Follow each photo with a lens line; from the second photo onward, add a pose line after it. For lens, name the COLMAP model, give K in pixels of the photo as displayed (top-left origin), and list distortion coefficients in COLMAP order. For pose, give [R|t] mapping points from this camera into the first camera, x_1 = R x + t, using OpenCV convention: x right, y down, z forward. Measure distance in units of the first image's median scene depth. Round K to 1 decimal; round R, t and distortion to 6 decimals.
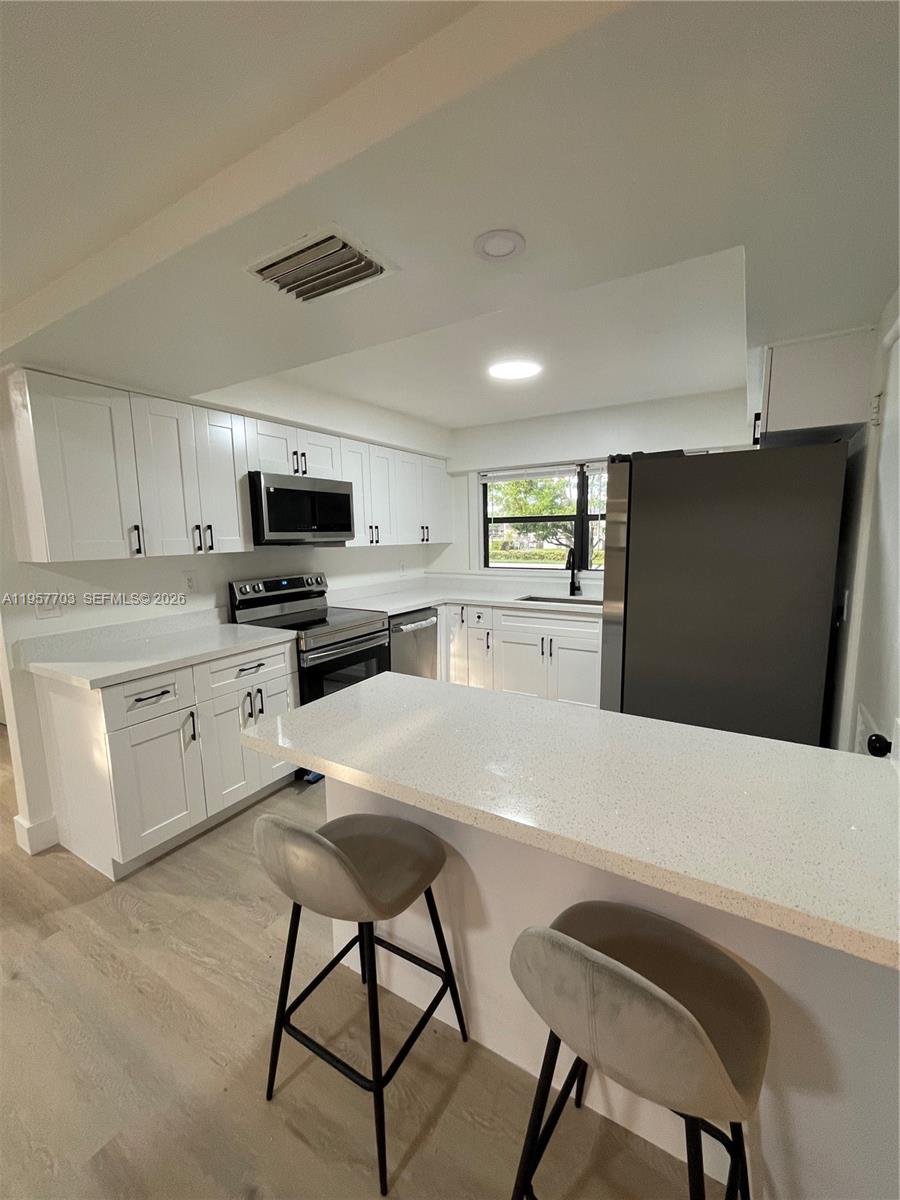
lens RADIAL K [[489.0, 0, 445.2], [0, 489.0, 599.8], [0, 0, 1]] dist [0.006536, 0.000376]
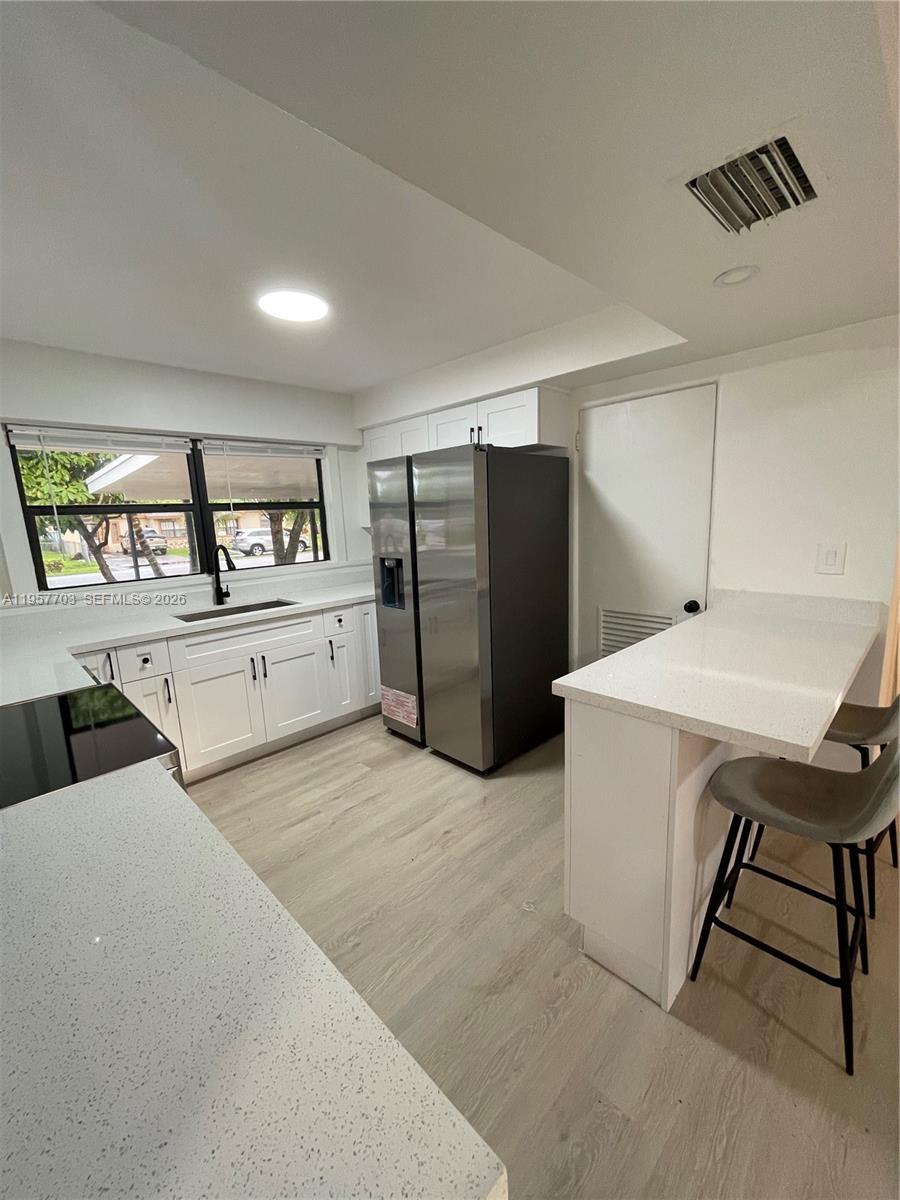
lens RADIAL K [[489.0, 0, 447.7], [0, 489.0, 602.5], [0, 0, 1]] dist [0.006536, 0.000376]
pose [[0.238891, -0.167008, 0.956577, -0.422150], [0.165528, 0.977685, 0.129355, -0.054825], [-0.956834, 0.127438, 0.261205, 0.439719]]
